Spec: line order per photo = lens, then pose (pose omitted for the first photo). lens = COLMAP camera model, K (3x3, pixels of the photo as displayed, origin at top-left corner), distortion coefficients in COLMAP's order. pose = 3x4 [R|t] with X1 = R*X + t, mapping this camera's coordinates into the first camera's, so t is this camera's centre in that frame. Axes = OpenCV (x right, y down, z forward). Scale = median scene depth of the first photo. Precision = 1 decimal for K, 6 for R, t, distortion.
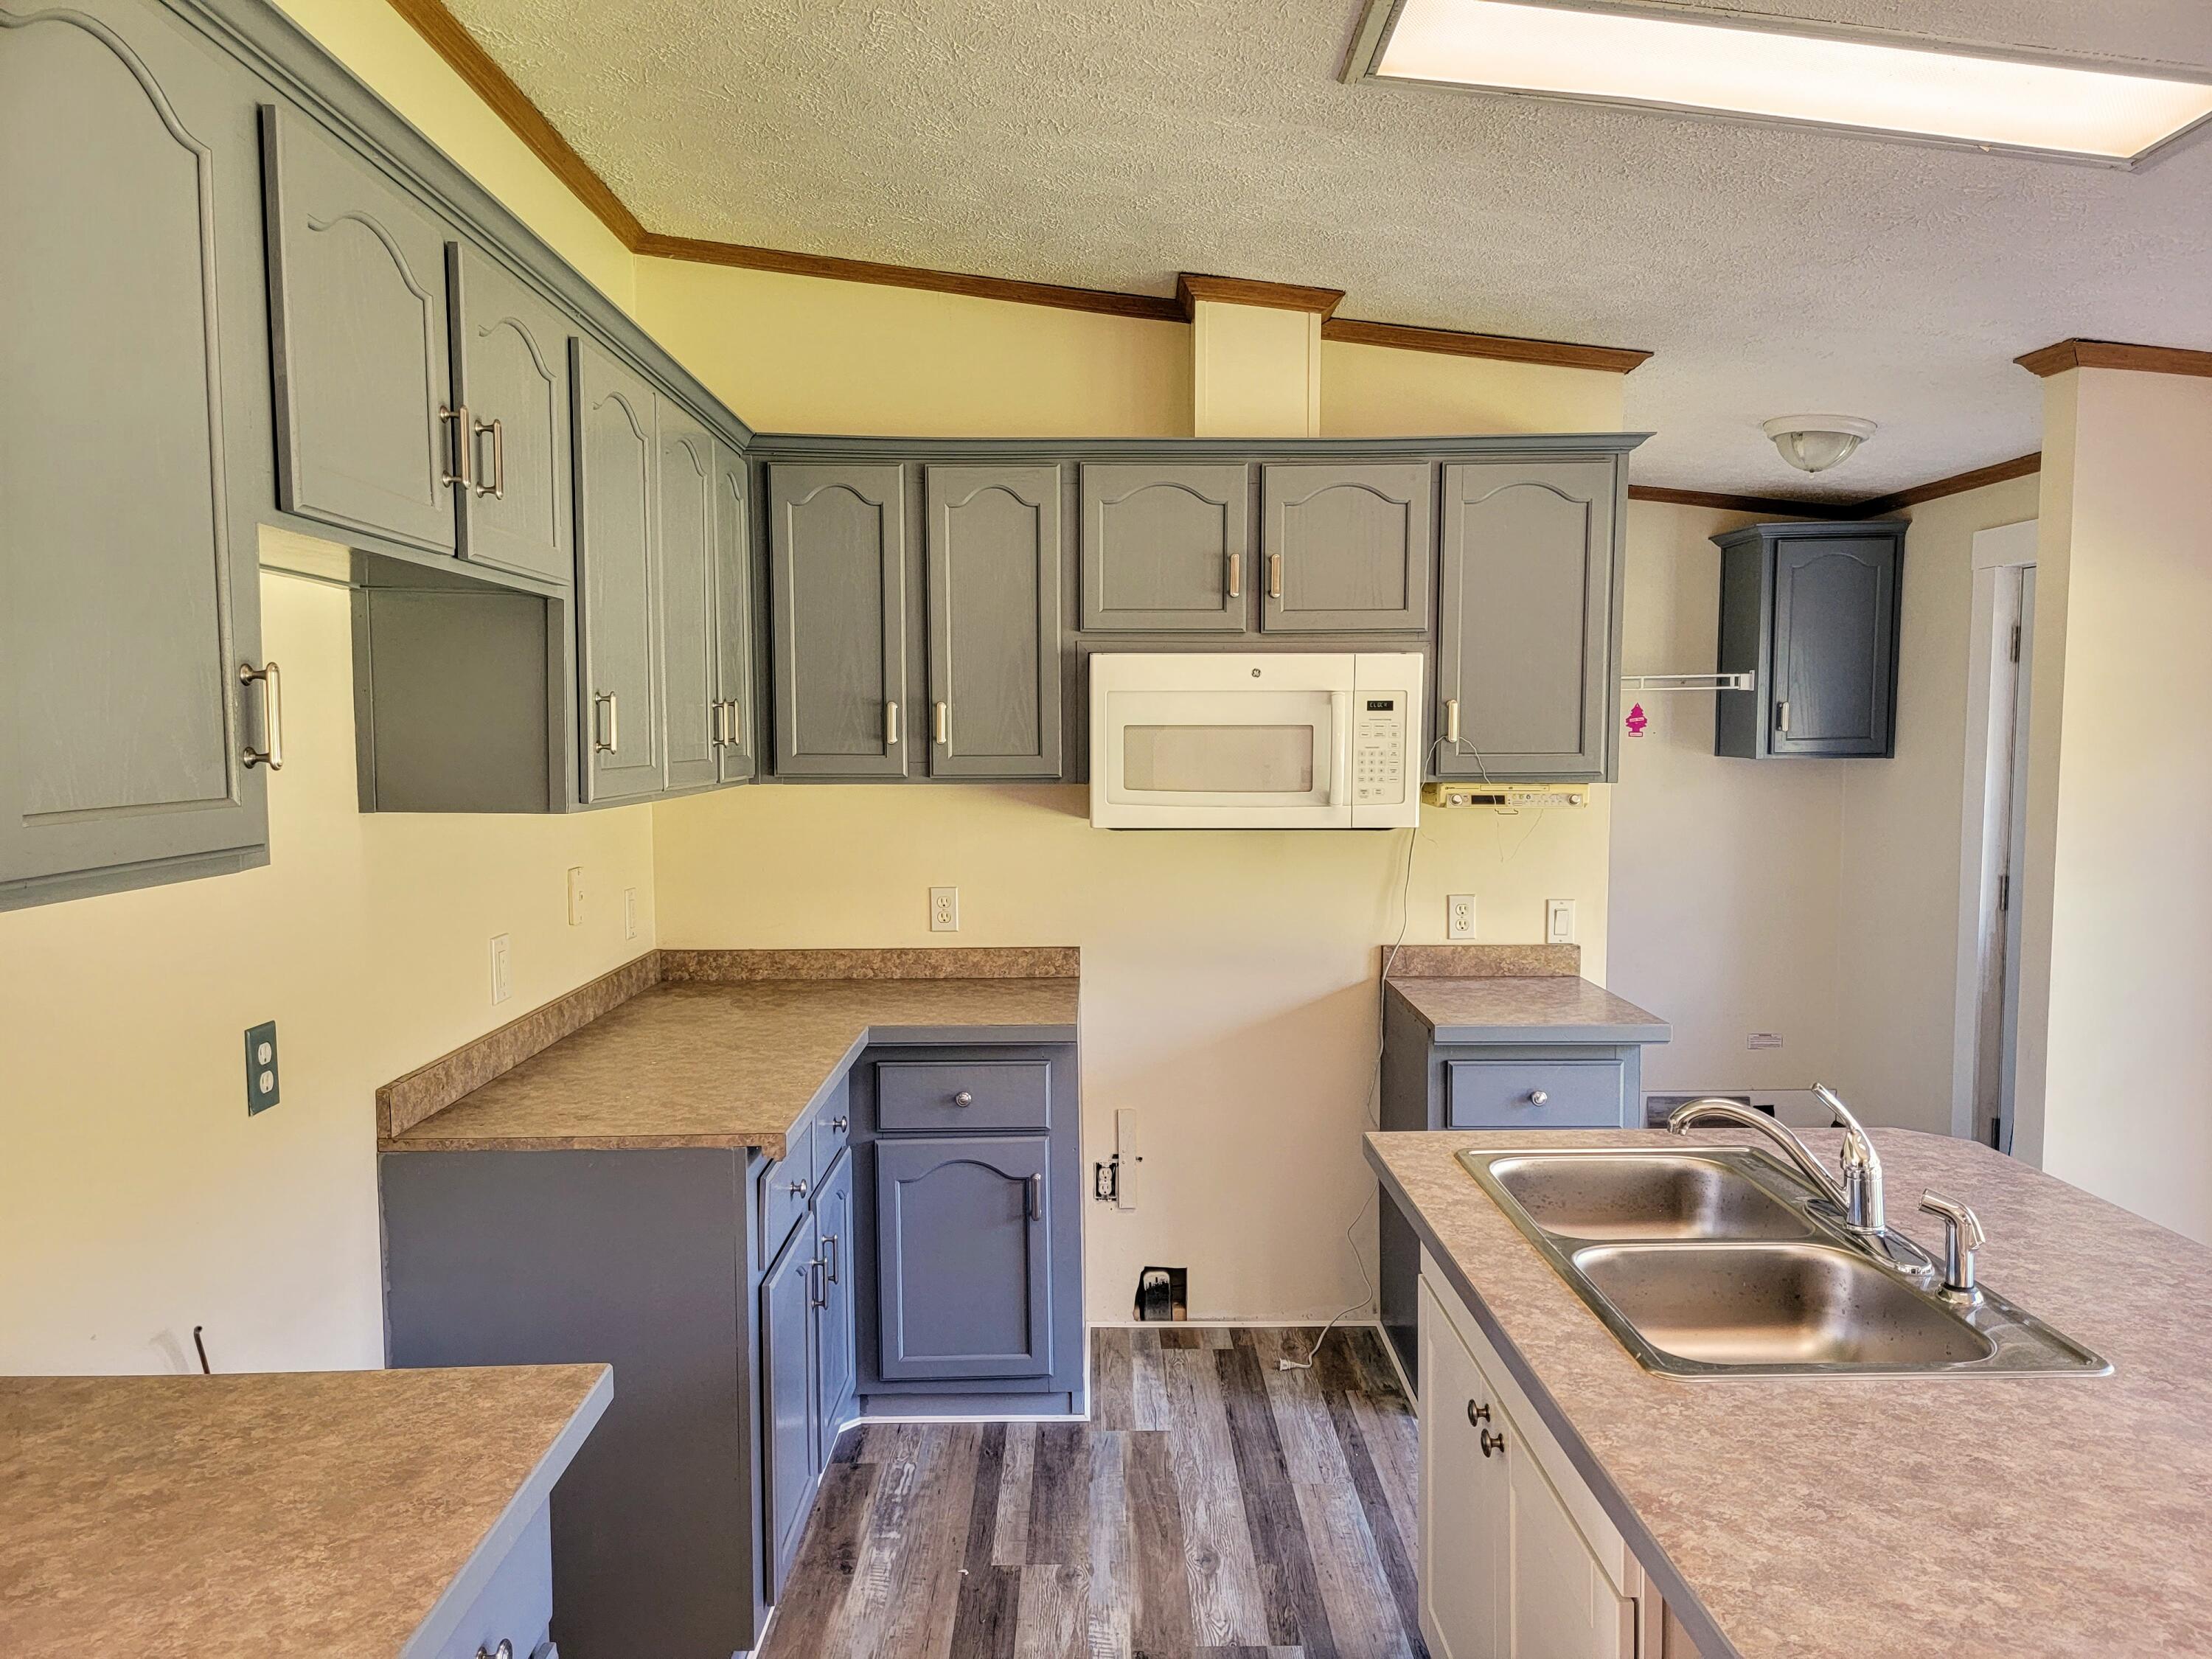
lens RADIAL K [[1557.1, 0, 1094.7], [0, 1557.1, 864.9], [0, 0, 1]] dist [0.099547, -0.087595]
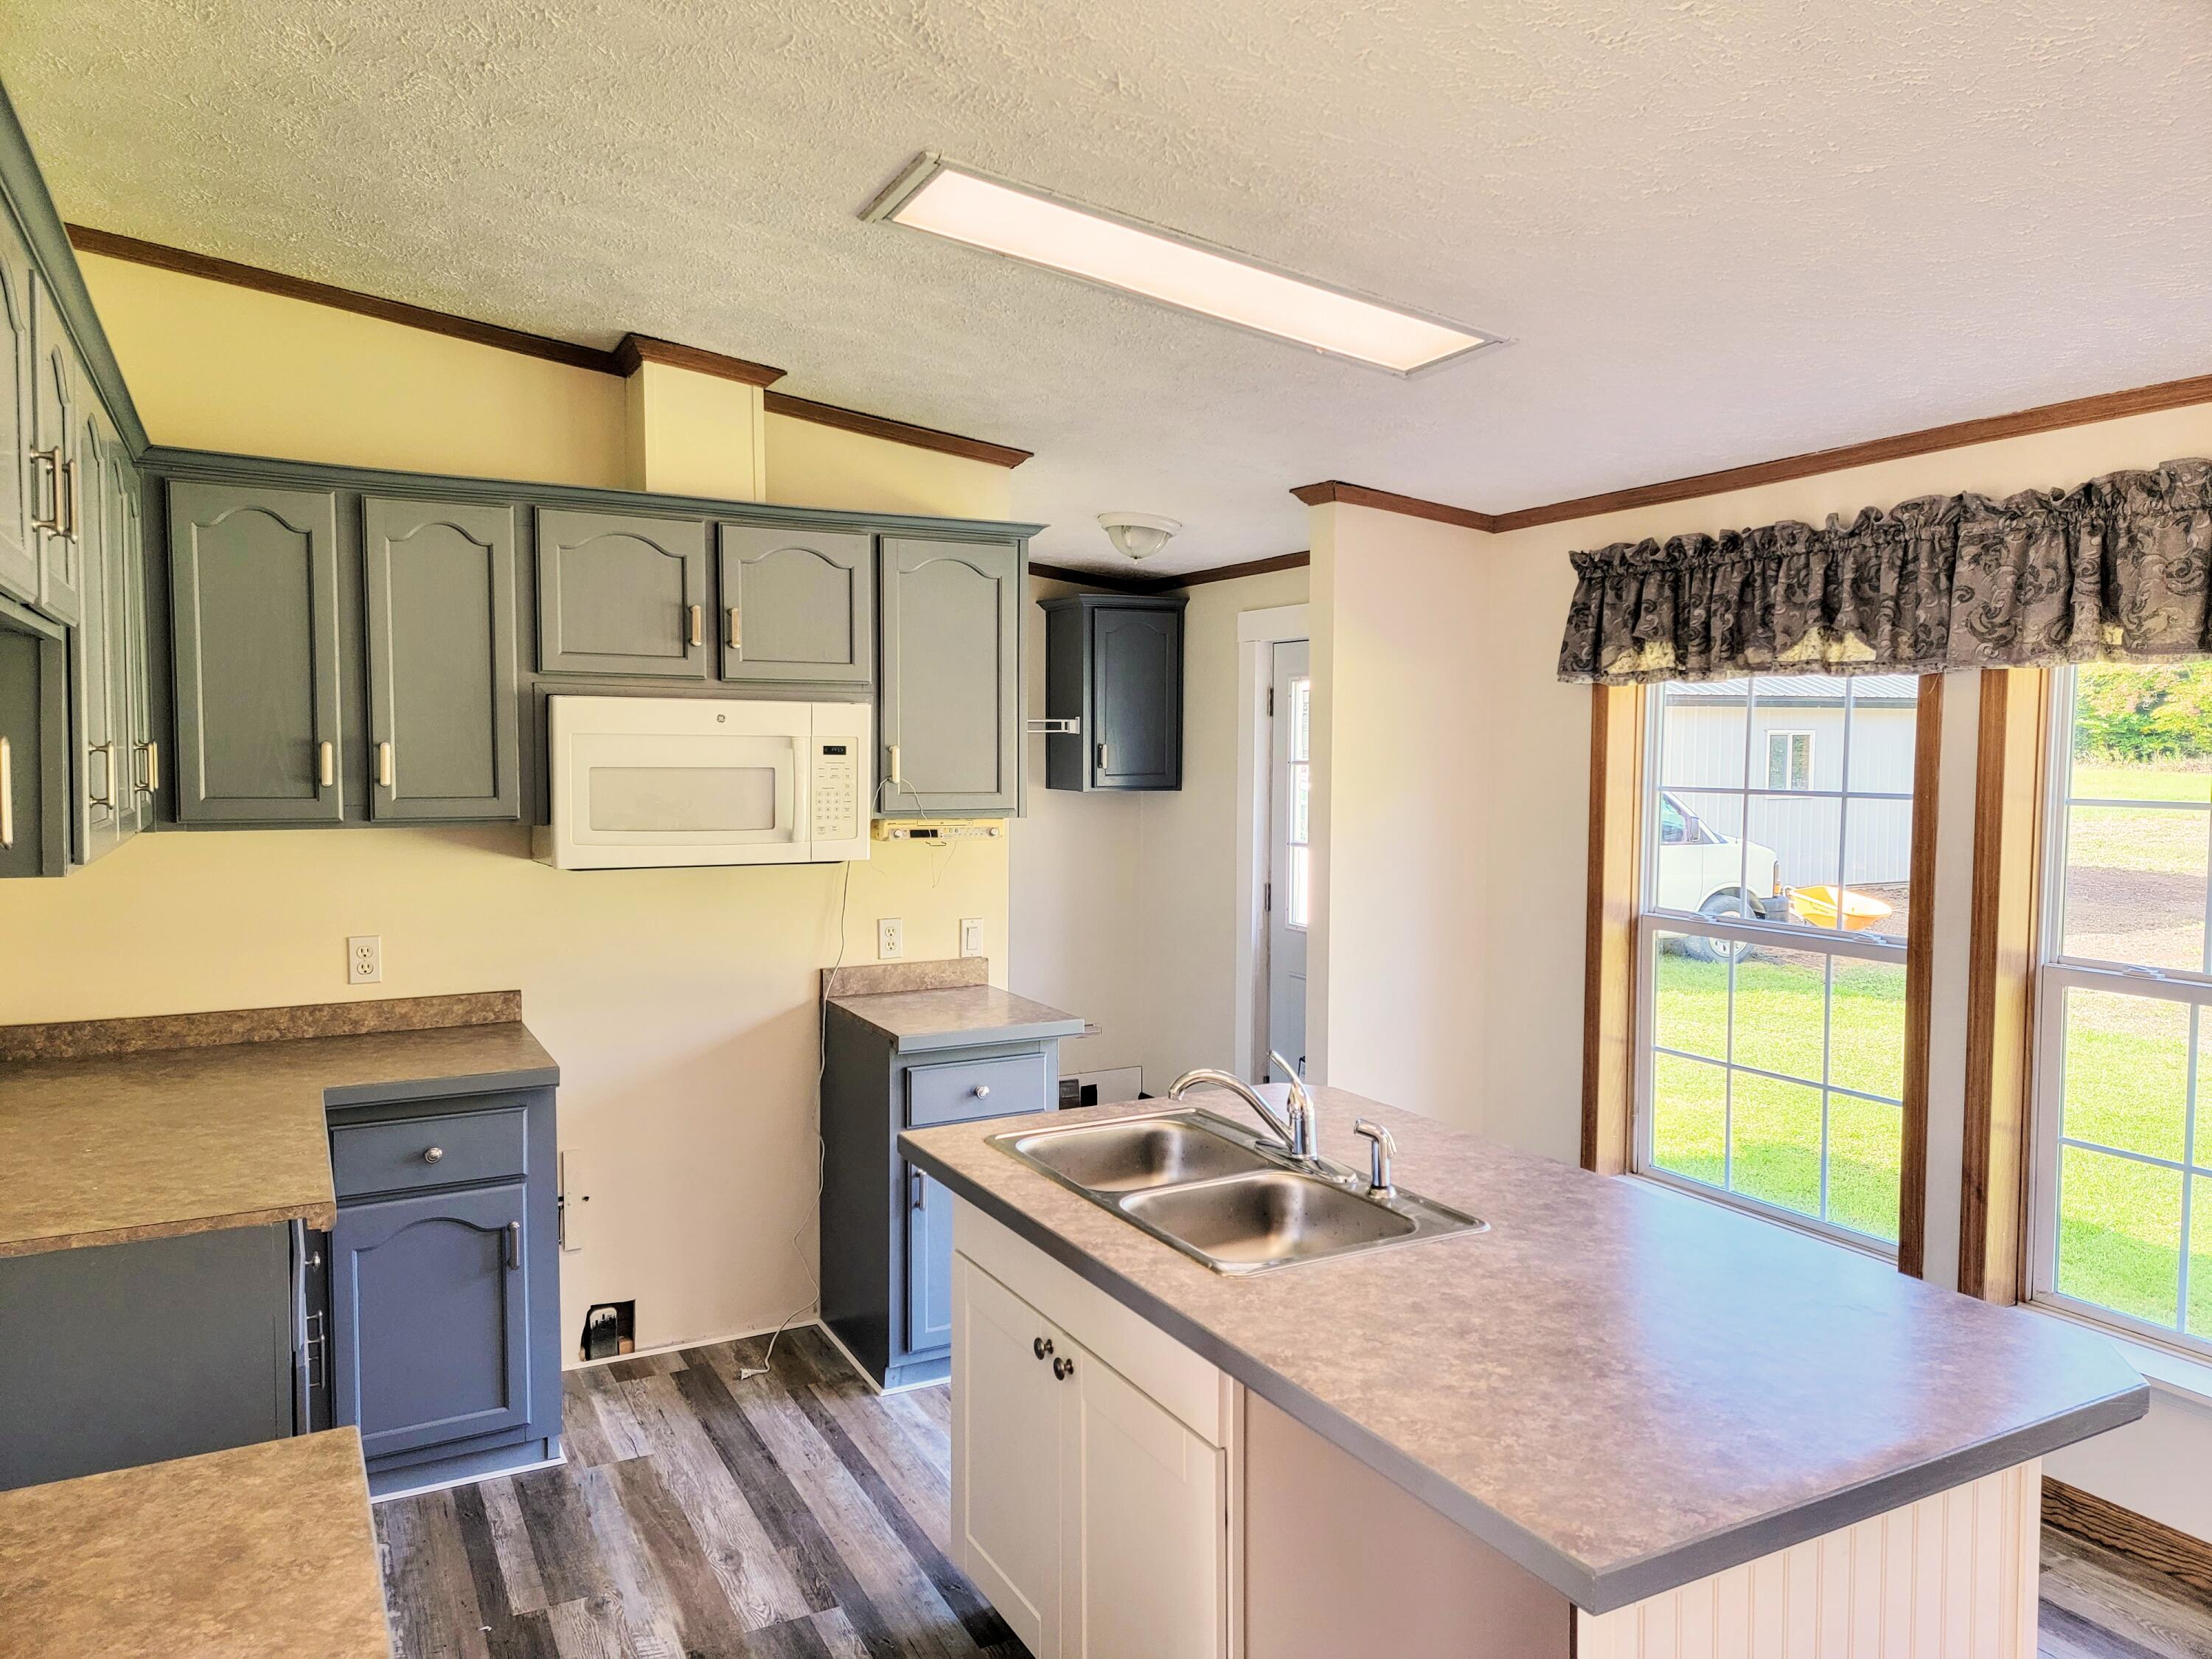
lens RADIAL K [[1557.1, 0, 1094.7], [0, 1557.1, 864.9], [0, 0, 1]] dist [0.099547, -0.087595]
pose [[0.890548, -0.029261, 0.453948, -0.154690], [0.035480, 0.999357, -0.005185, -0.009188], [-0.453504, 0.020724, 0.891013, -0.058672]]
